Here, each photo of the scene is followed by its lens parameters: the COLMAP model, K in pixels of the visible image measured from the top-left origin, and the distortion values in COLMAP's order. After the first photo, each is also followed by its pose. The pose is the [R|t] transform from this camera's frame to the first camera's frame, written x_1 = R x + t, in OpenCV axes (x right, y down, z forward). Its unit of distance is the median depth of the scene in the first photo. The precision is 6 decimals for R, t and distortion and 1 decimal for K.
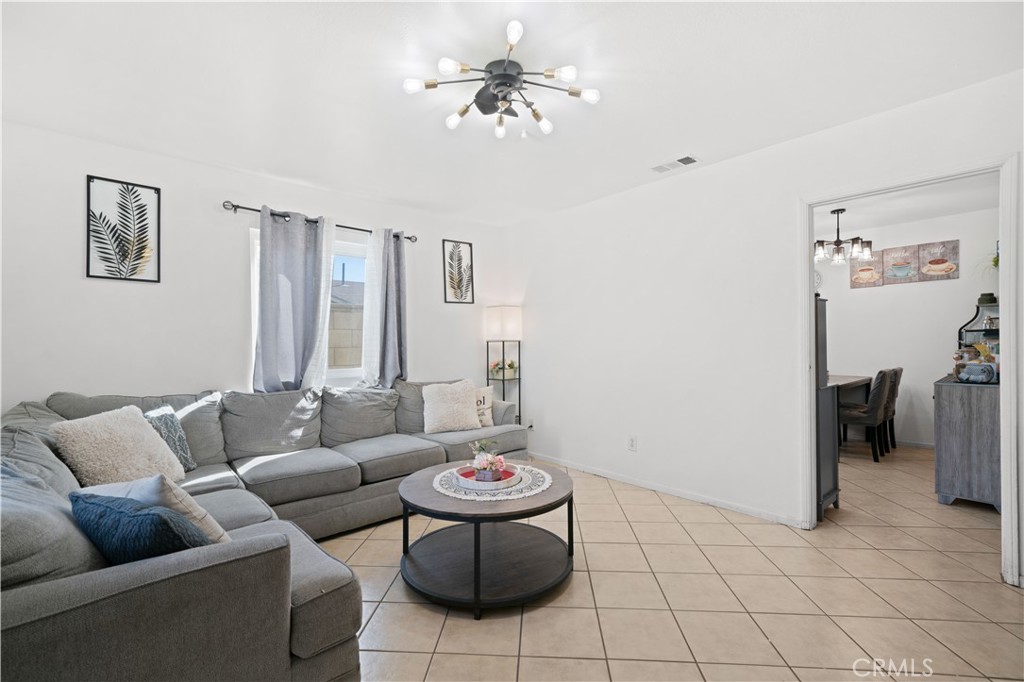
lens RADIAL K [[466.5, 0, 507.6], [0, 466.5, 342.3], [0, 0, 1]] dist [-0.001532, 0.000410]
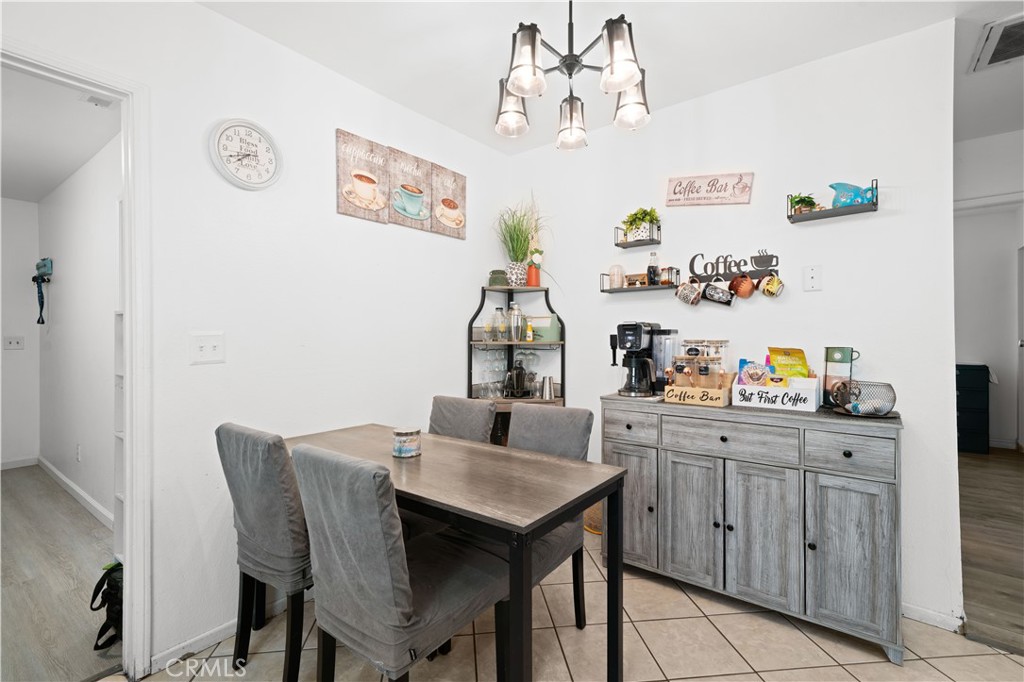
lens RADIAL K [[466.5, 0, 510.6], [0, 466.5, 337.2], [0, 0, 1]] dist [-0.001532, 0.000410]
pose [[-0.164164, 0.003717, 0.986426, 0.344302], [0.002533, 0.999991, -0.003346, -0.008230], [-0.986430, 0.001949, -0.164172, 0.999502]]
